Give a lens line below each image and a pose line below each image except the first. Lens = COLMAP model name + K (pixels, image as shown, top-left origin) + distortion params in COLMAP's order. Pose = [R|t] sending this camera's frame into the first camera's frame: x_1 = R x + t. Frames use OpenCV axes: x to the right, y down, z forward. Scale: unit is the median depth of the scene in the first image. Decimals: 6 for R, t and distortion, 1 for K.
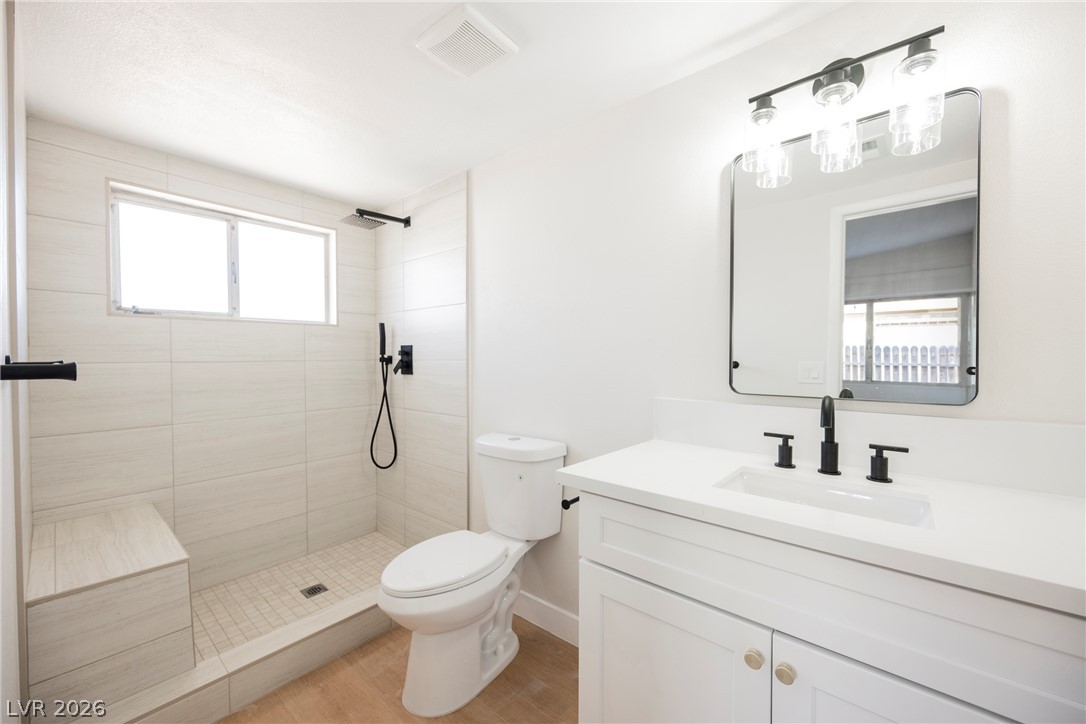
lens RADIAL K [[425.5, 0, 544.1], [0, 425.5, 361.4], [0, 0, 1]] dist [0.002156, 0.000012]
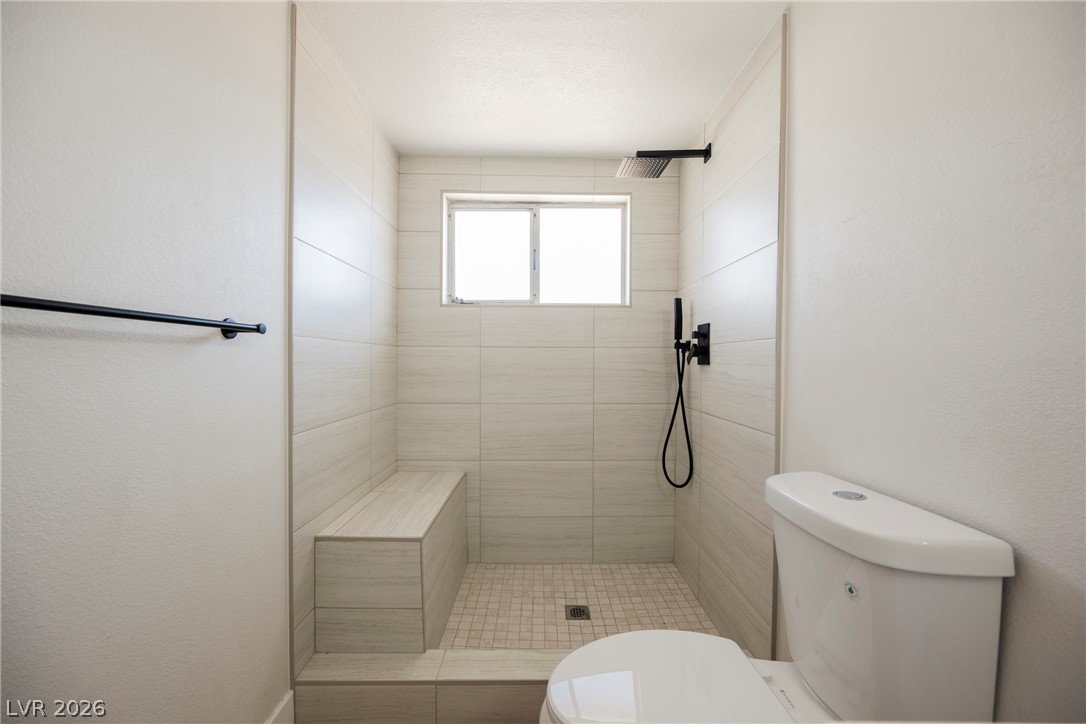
lens RADIAL K [[425.5, 0, 541.5], [0, 425.5, 363.6], [0, 0, 1]] dist [0.002156, 0.000012]
pose [[0.656441, 0.014327, -0.754241, 0.047231], [-0.016933, 0.999848, 0.004256, 0.033498], [0.754187, 0.009978, 0.656584, 0.352790]]
